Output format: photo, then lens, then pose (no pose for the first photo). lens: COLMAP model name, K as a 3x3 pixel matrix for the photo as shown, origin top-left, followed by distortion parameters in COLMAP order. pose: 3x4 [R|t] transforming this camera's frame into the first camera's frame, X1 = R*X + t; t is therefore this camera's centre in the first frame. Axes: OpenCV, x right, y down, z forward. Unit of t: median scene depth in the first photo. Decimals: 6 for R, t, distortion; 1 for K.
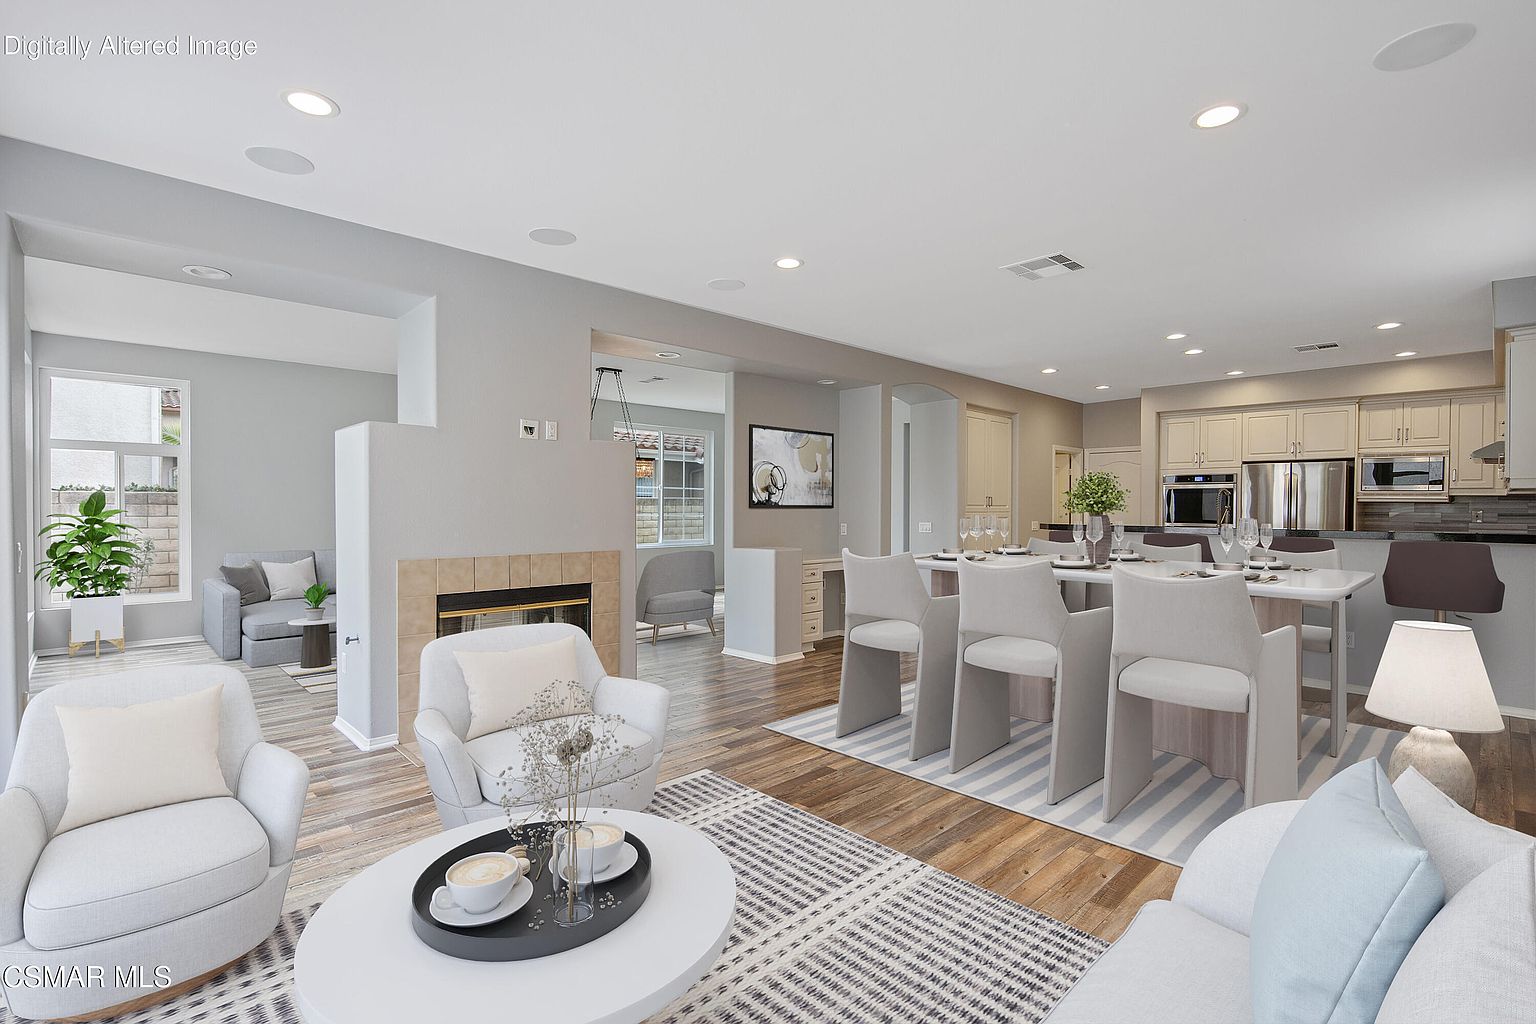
lens RADIAL K [[747.1, 0, 762.3], [0, 747.1, 518.3], [0, 0, 1]] dist [-0.006451, -0.000302]
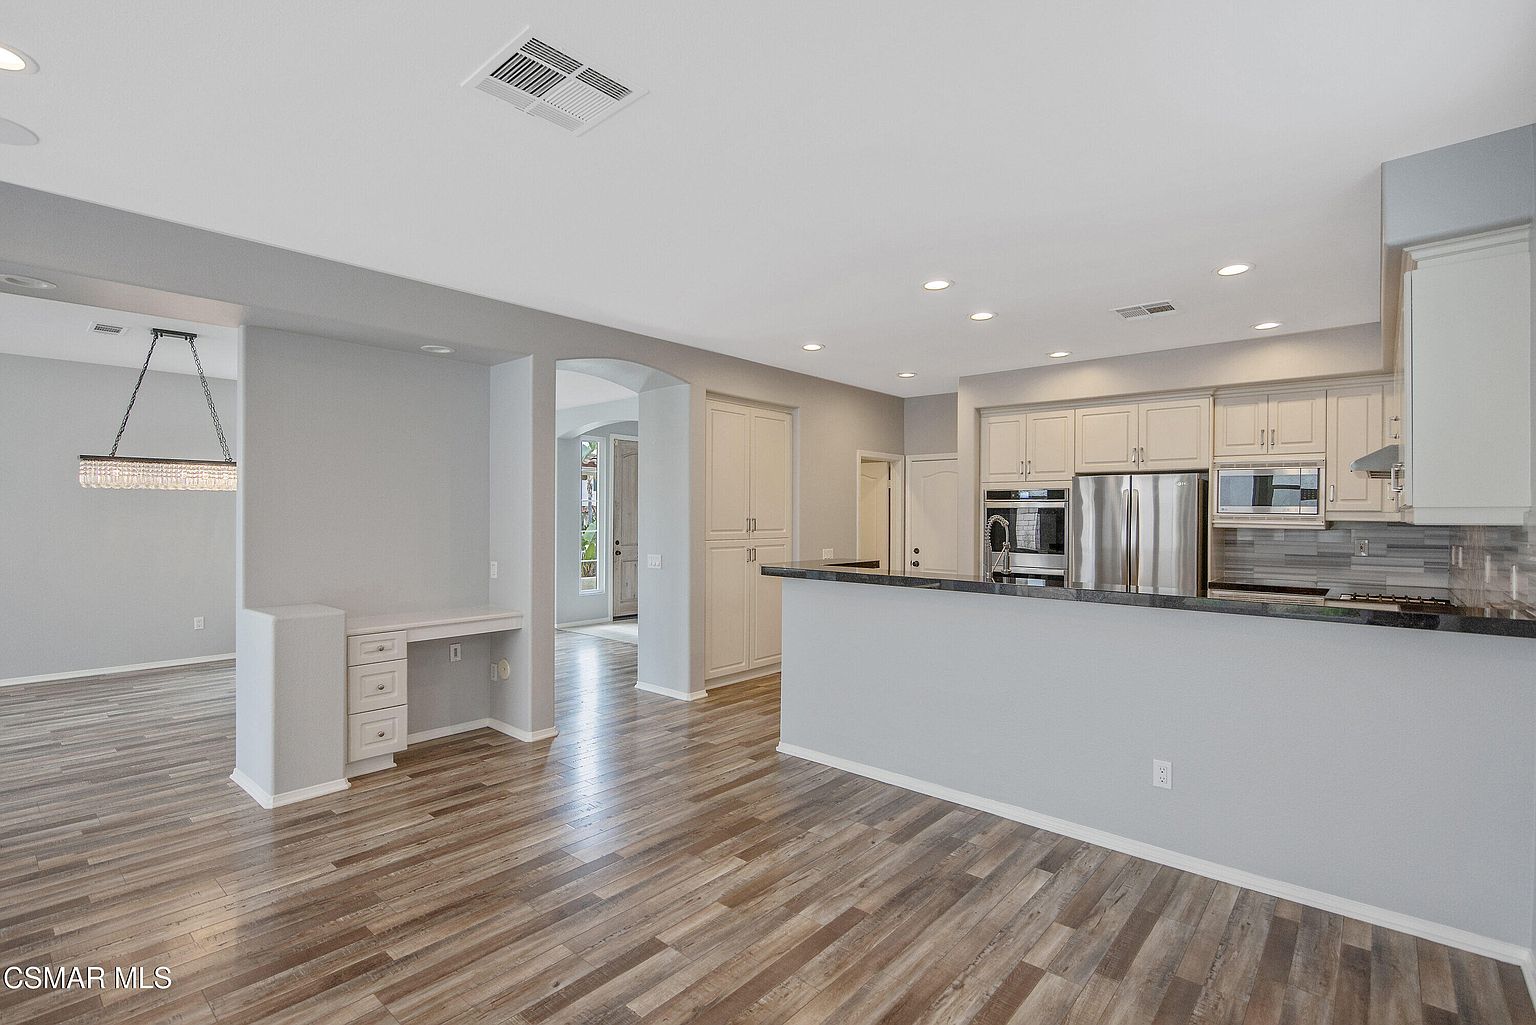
lens RADIAL K [[742.1, 0, 766.3], [0, 742.1, 517.7], [0, 0, 1]] dist [-0.004202, -0.001622]
pose [[0.996191, 0.000361, 0.087198, 0.280872], [0.000532, 0.999948, -0.010214, -0.024309], [-0.087198, 0.010221, 0.996139, 0.289955]]
